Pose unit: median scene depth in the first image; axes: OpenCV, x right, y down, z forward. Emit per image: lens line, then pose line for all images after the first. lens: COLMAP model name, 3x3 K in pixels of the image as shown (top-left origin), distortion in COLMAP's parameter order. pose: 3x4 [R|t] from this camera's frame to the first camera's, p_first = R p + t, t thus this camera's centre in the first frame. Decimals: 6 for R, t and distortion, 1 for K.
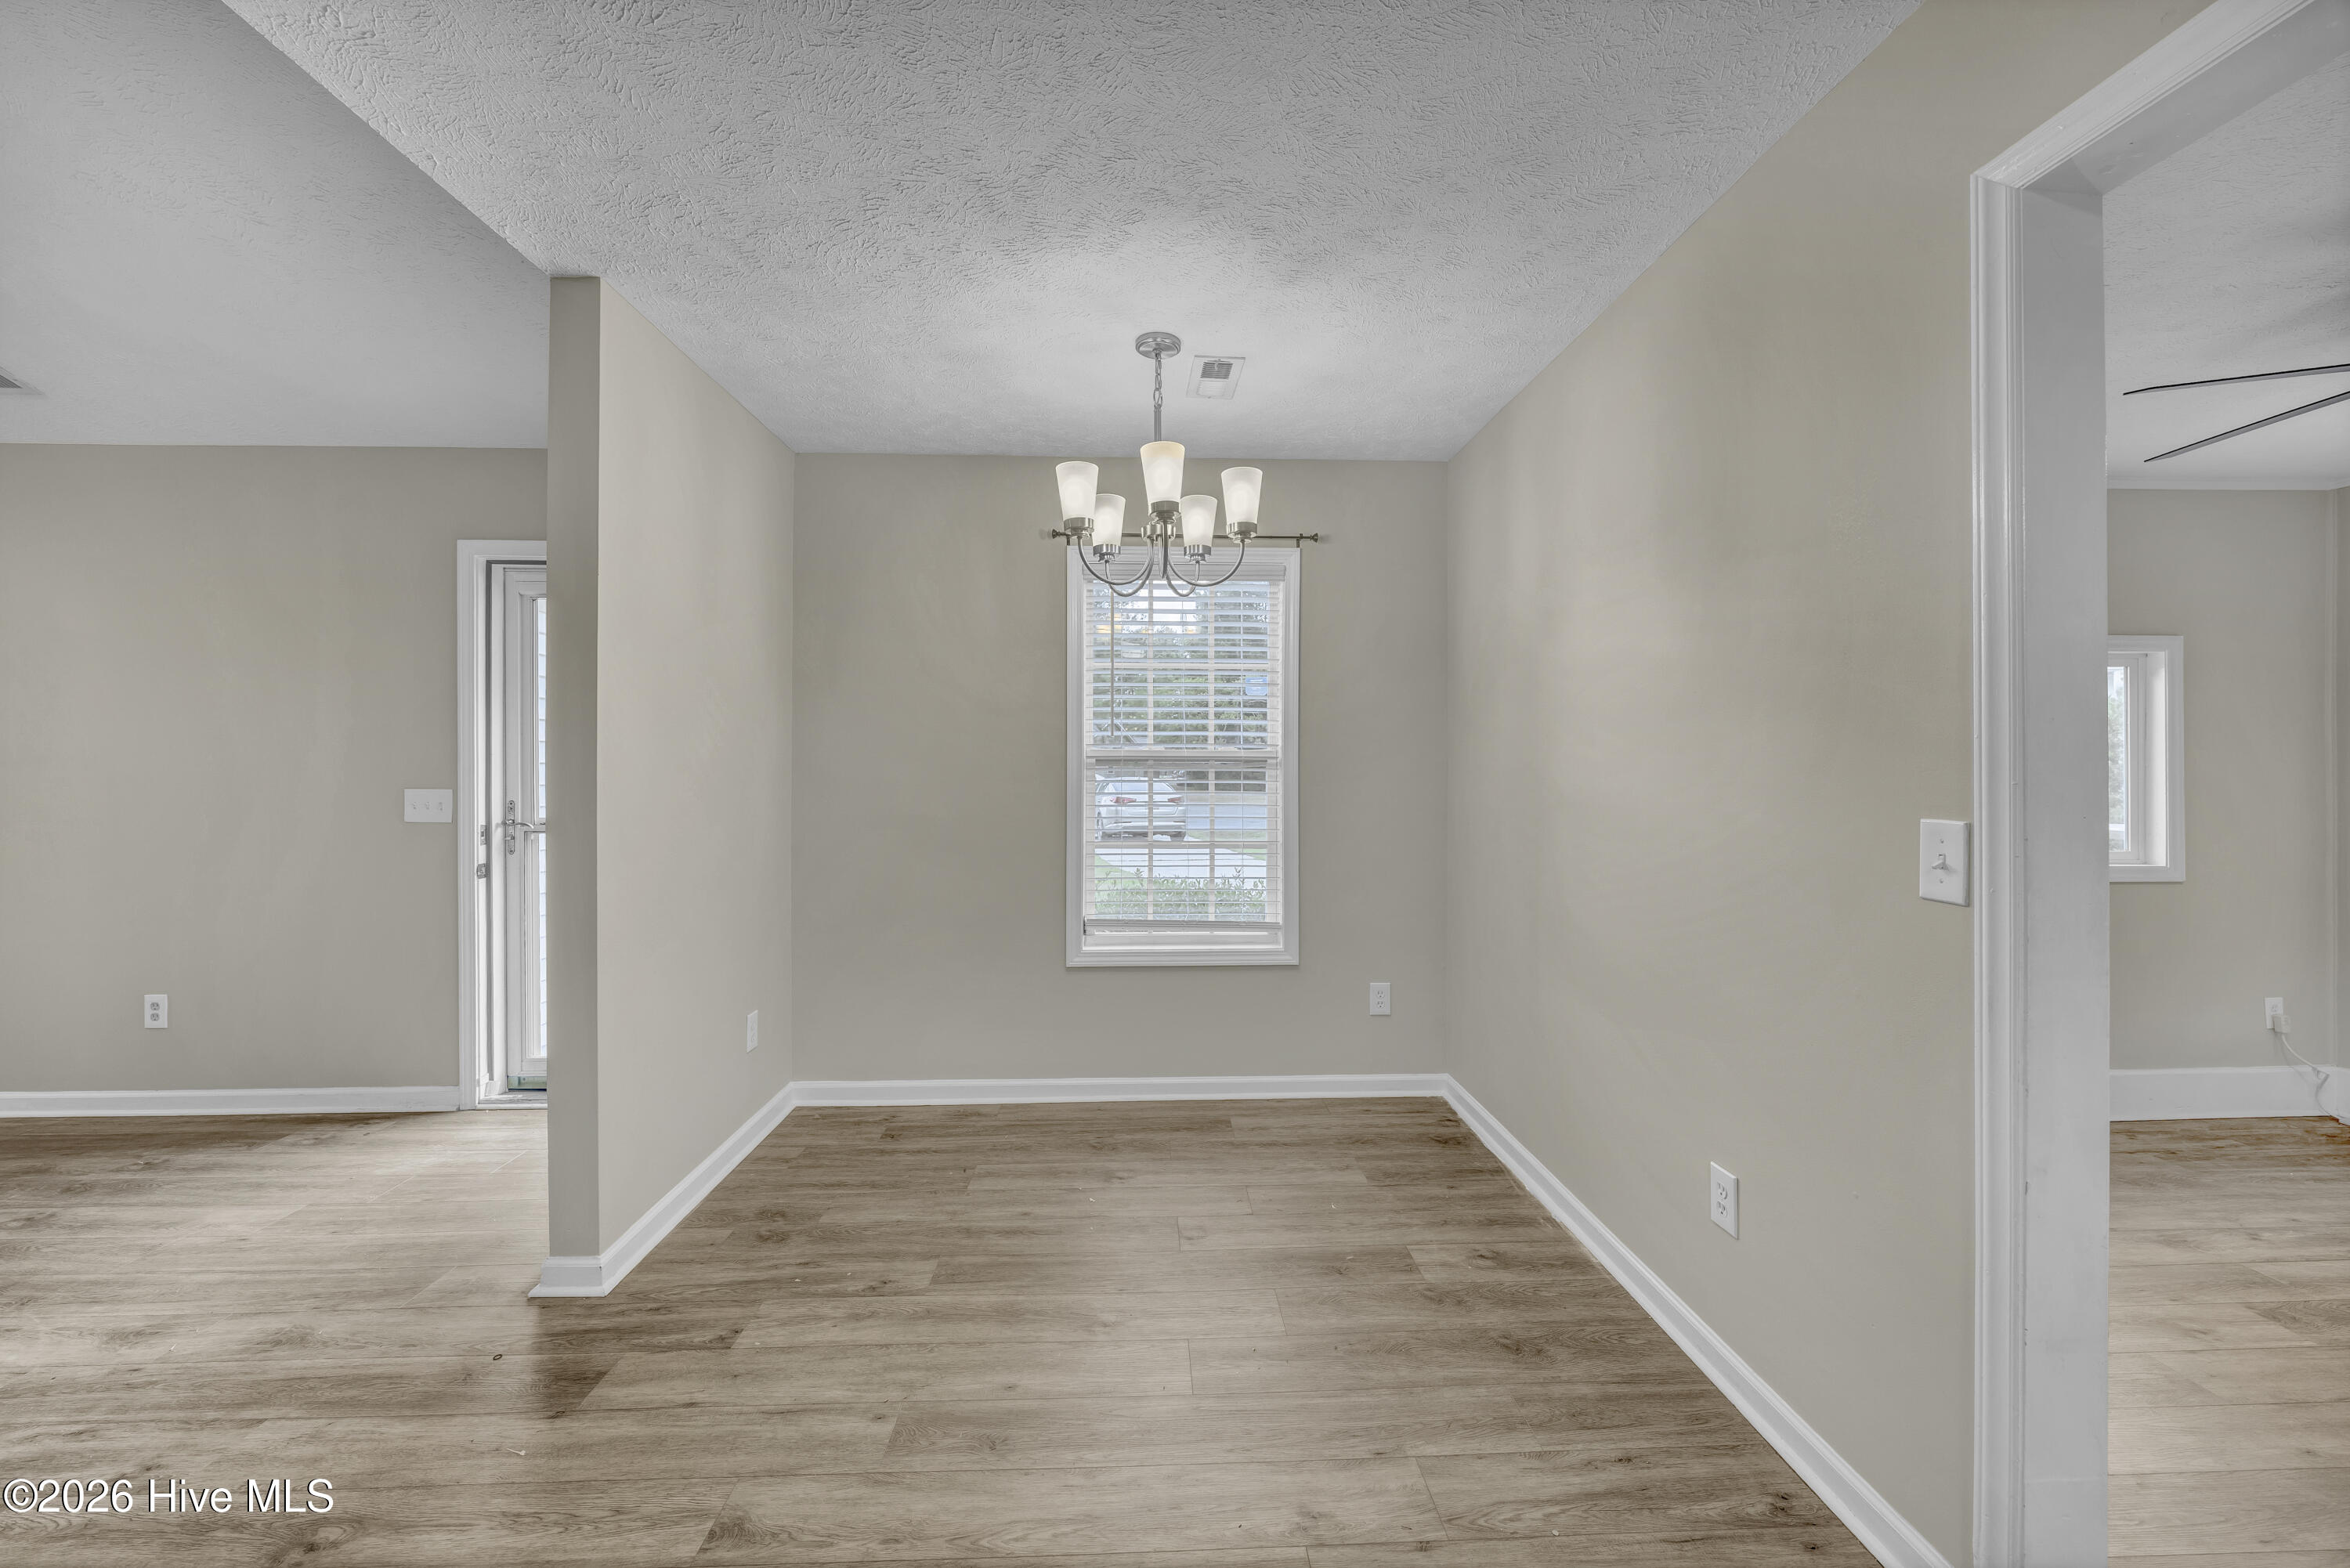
lens RADIAL K [[911.0, 0, 1176.9], [0, 911.0, 773.2], [0, 0, 1]] dist [-0.003490, 0.000796]
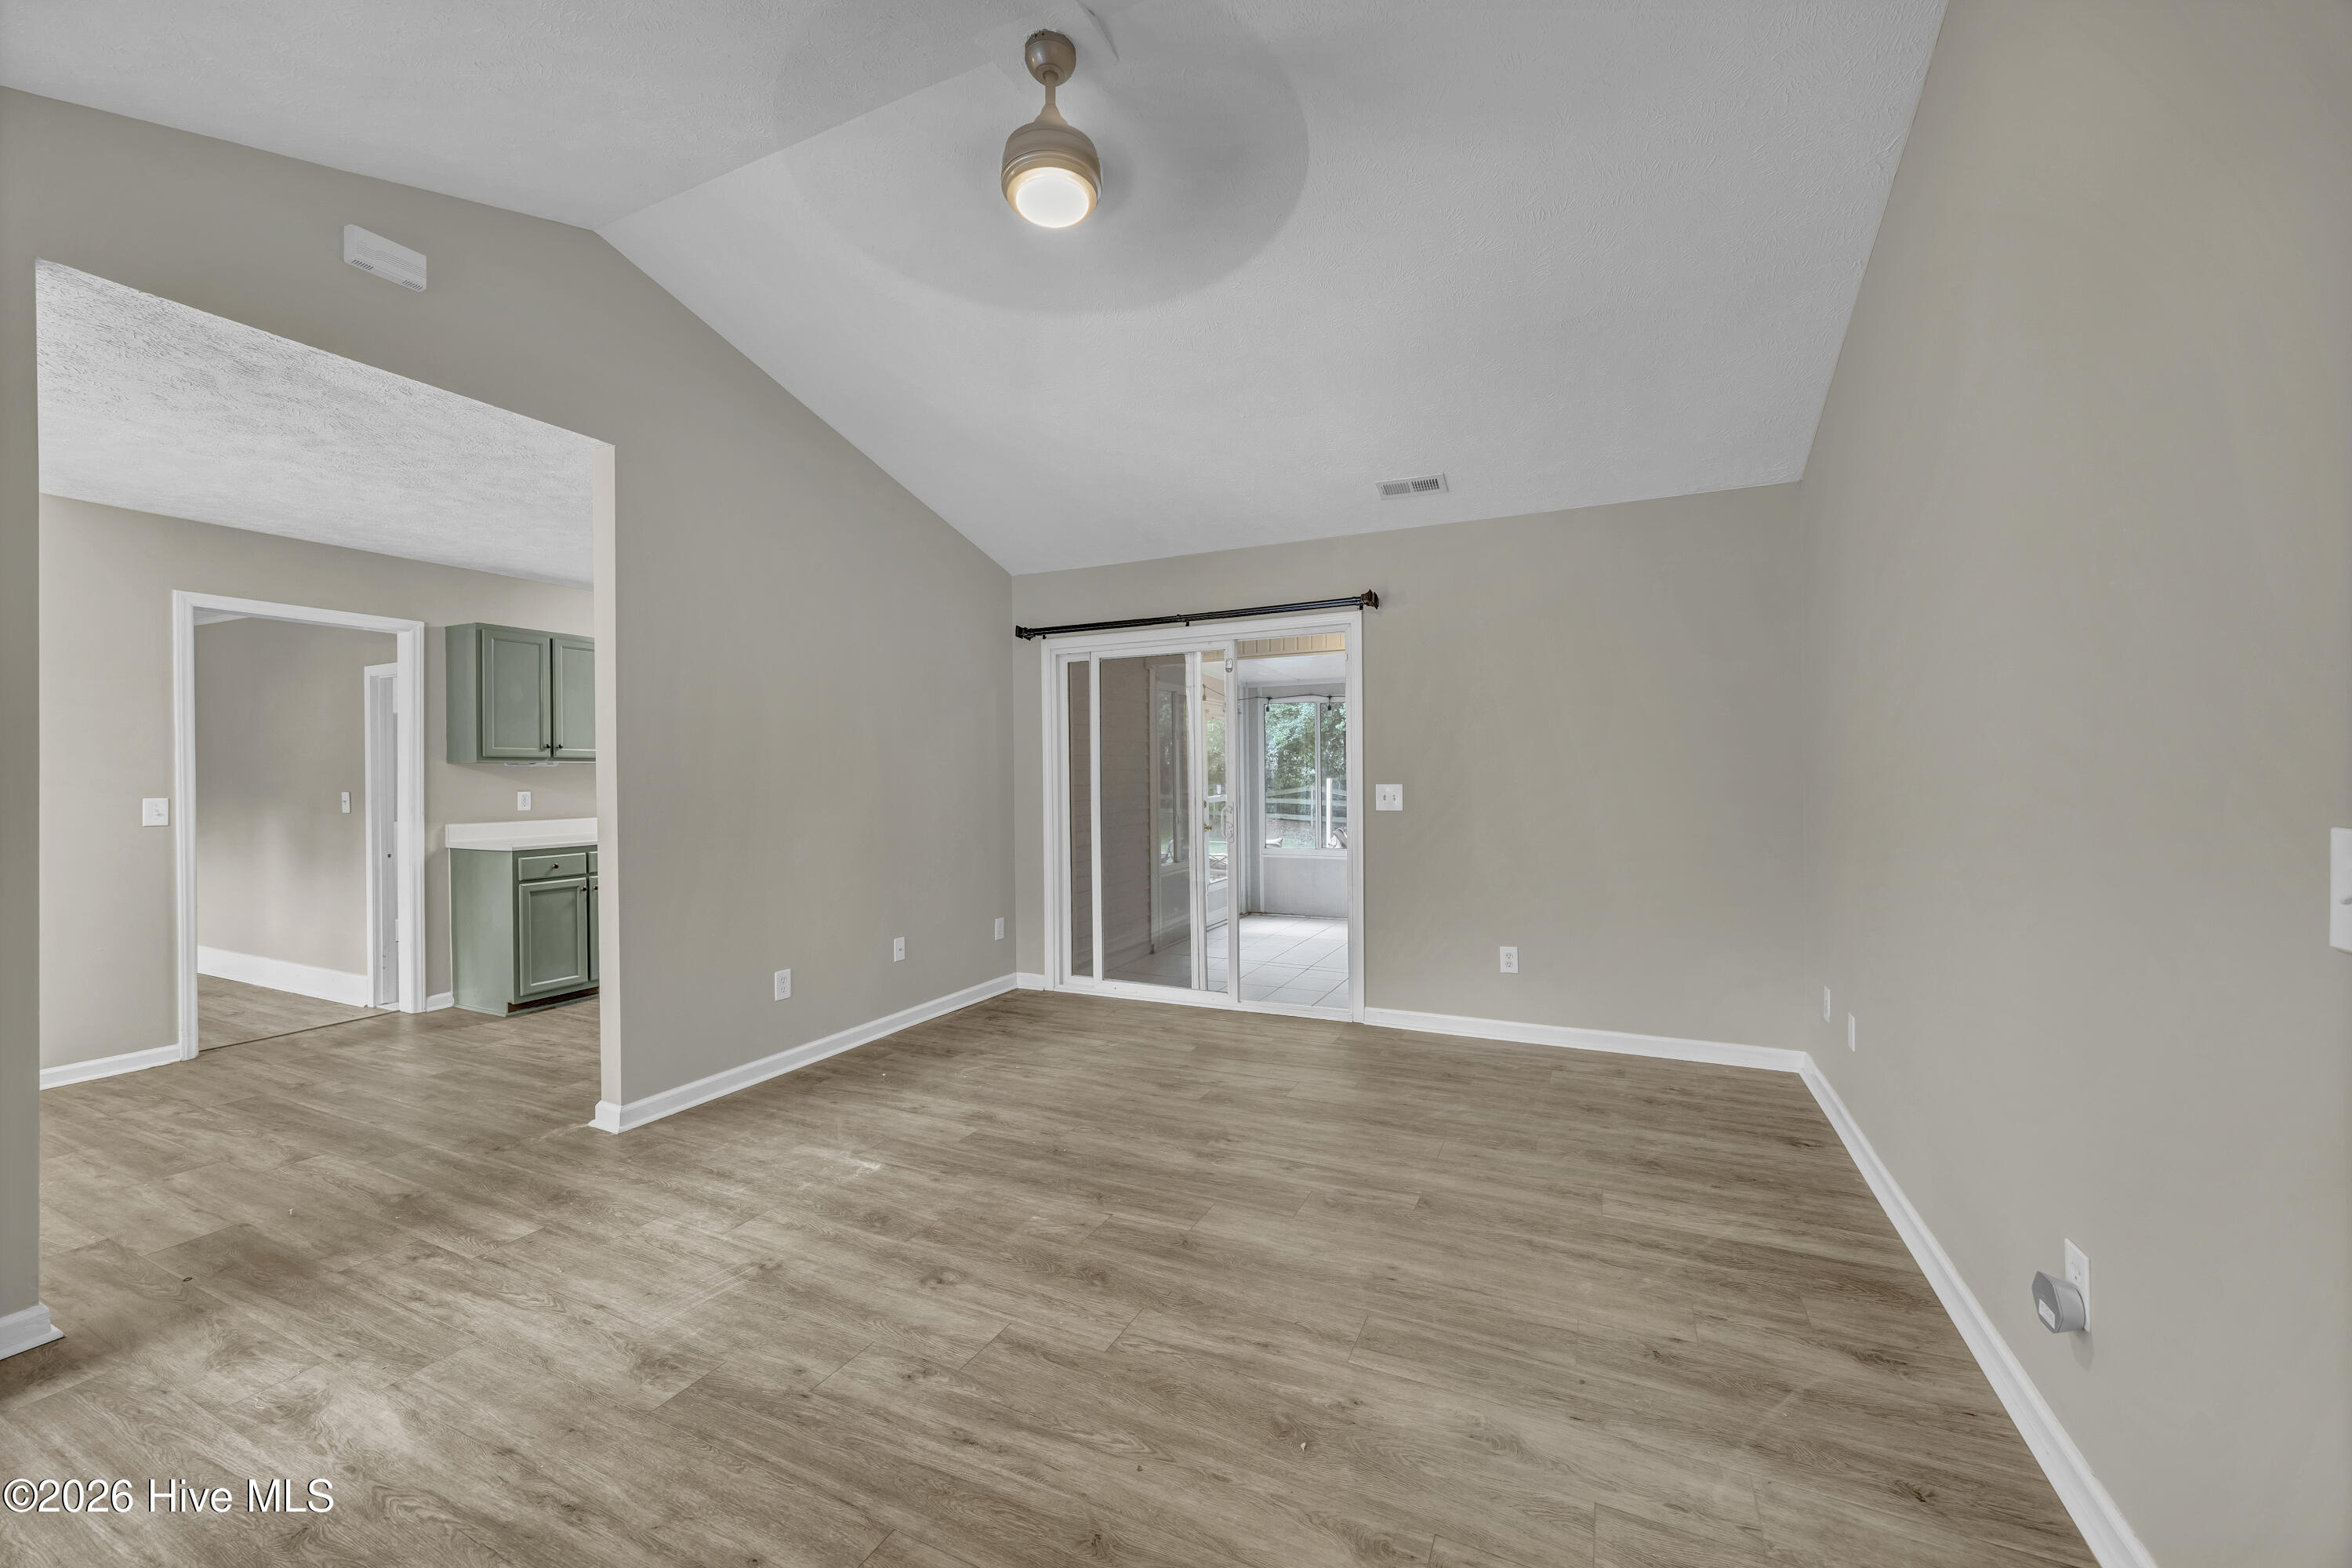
lens RADIAL K [[911.8, 0, 1180.1], [0, 911.8, 780.8], [0, 0, 1]] dist [-0.003490, 0.000796]
pose [[-0.882793, 0.003594, 0.469748, -1.528510], [0.010348, 0.999877, 0.011796, -0.001584], [-0.469648, 0.015275, -0.882722, 0.894491]]
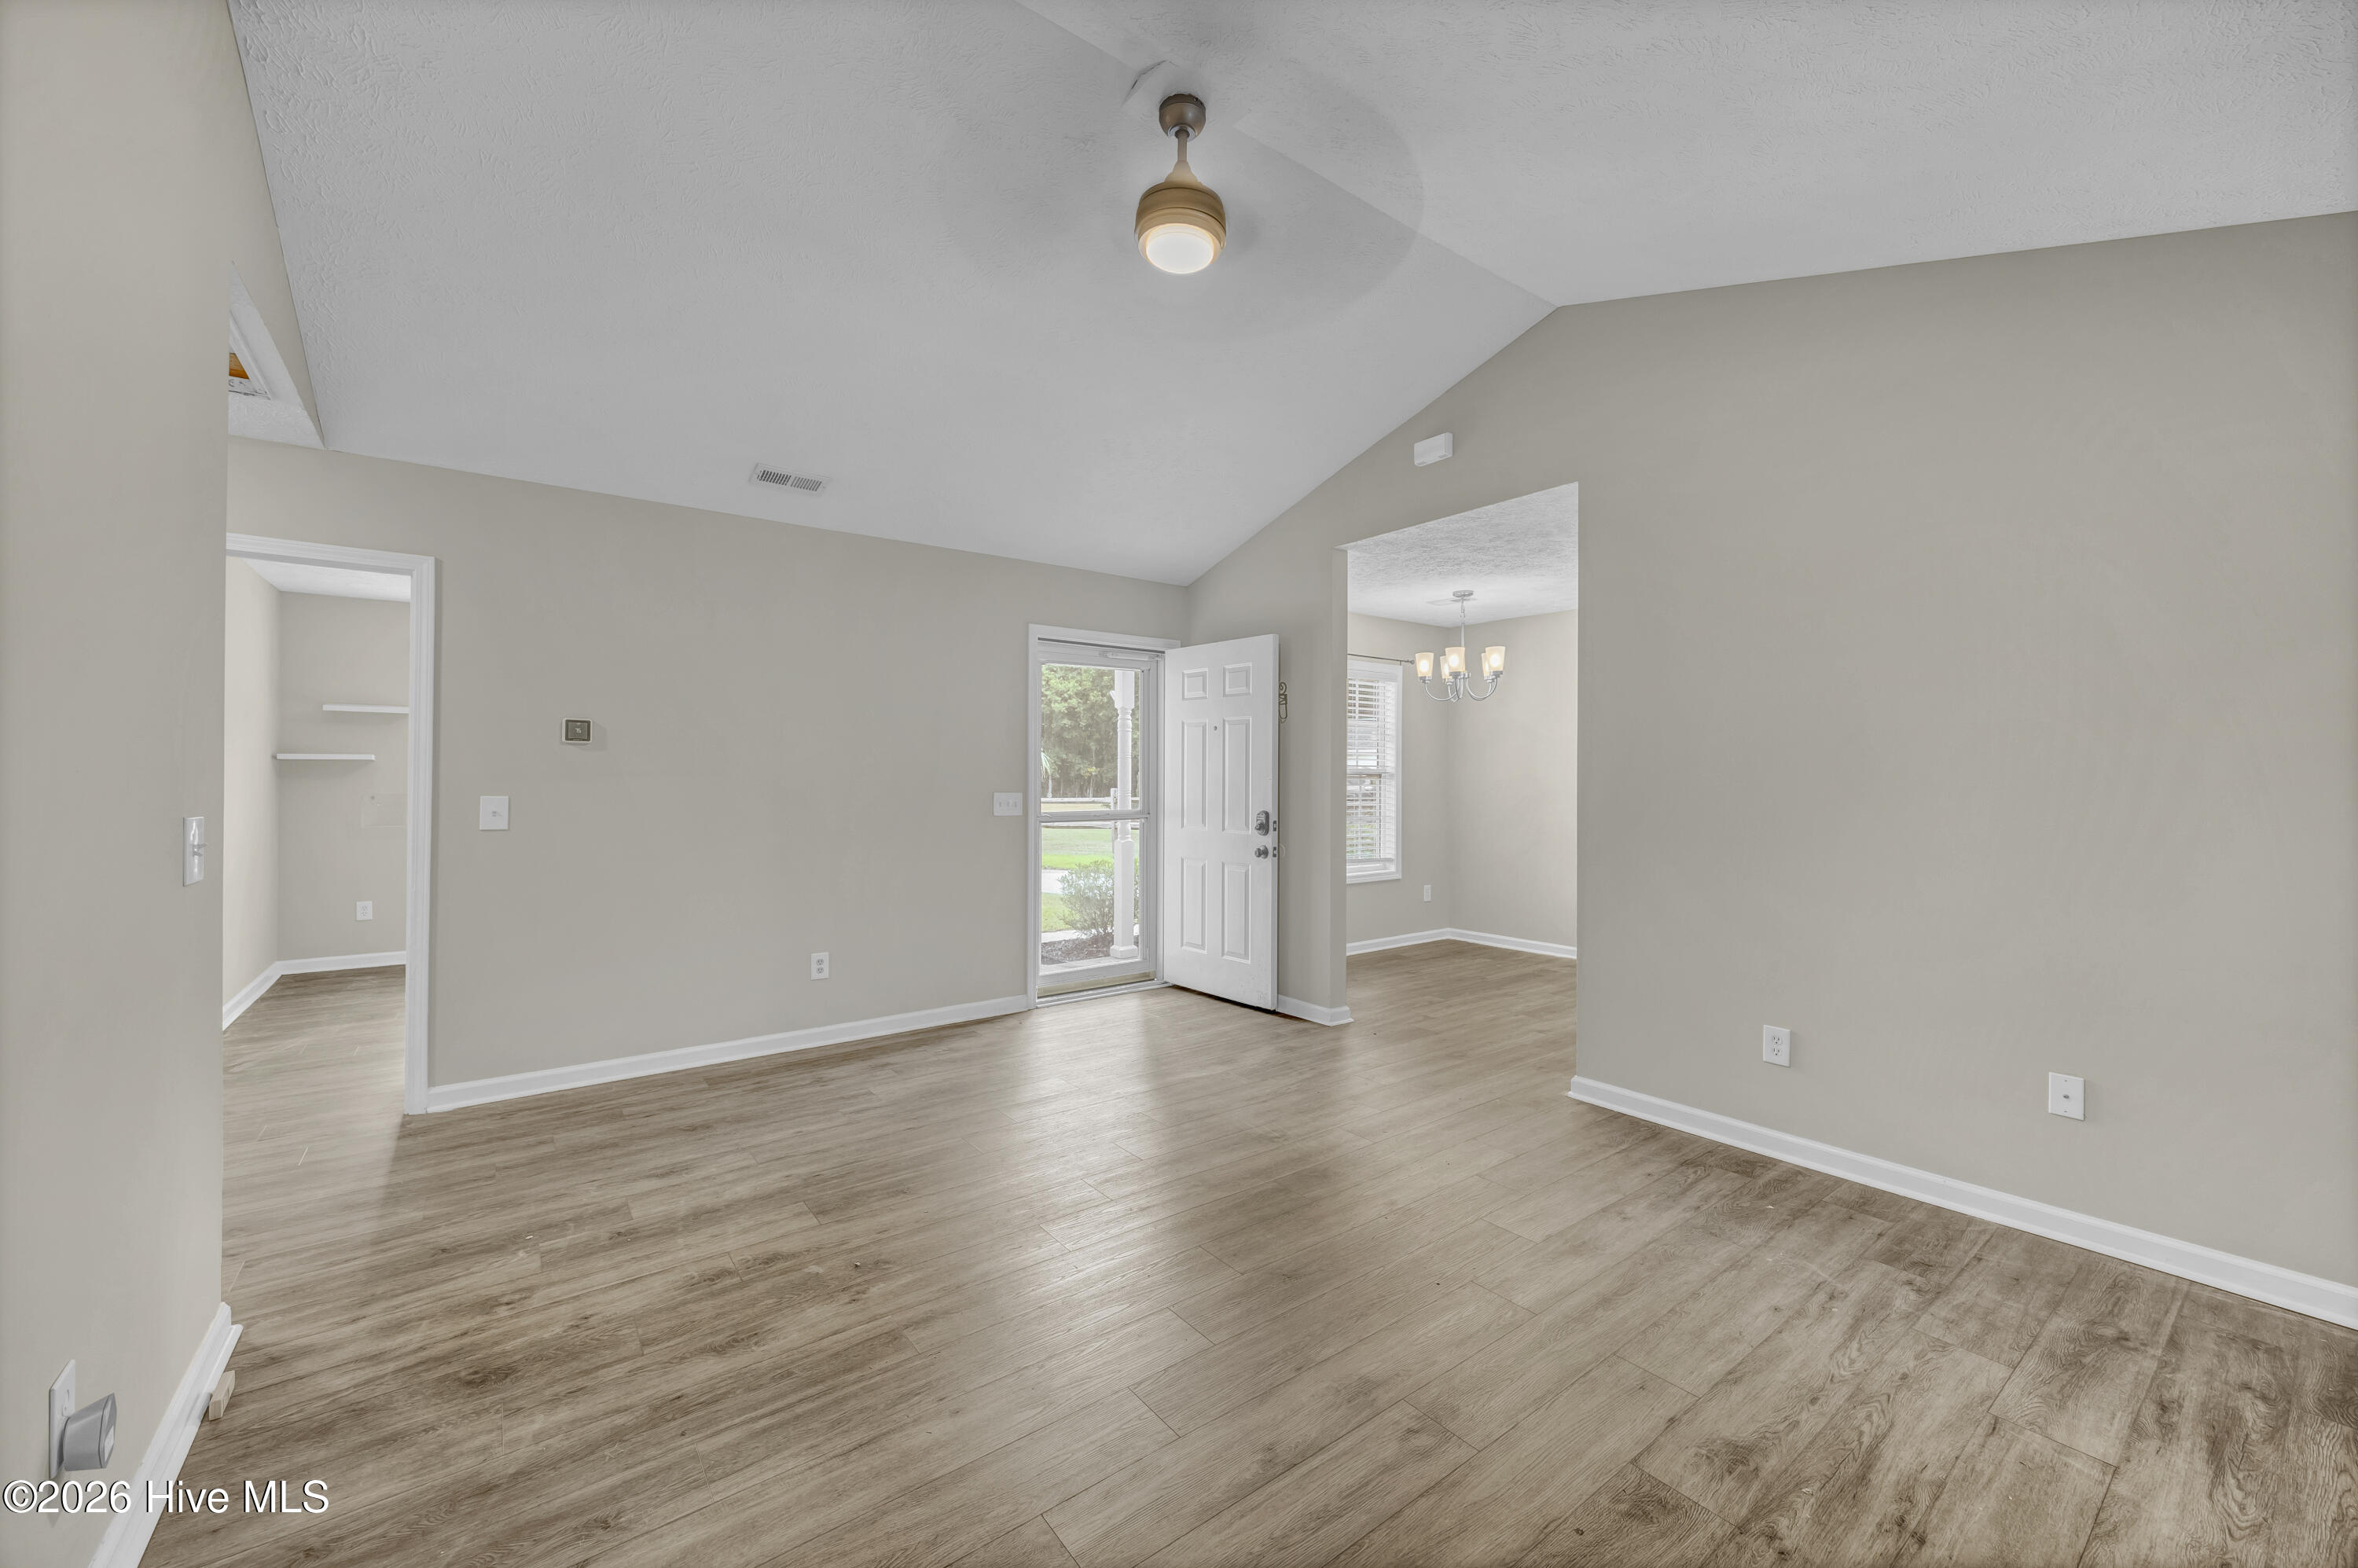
lens RADIAL K [[914.1, 0, 1184.6], [0, 914.1, 777.0], [0, 0, 1]] dist [-0.003490, 0.000796]
pose [[0.823792, 0.000053, 0.566893, -1.543964], [0.003112, 0.999985, -0.004616, -0.000234], [-0.566884, 0.005567, 0.823779, -0.402059]]
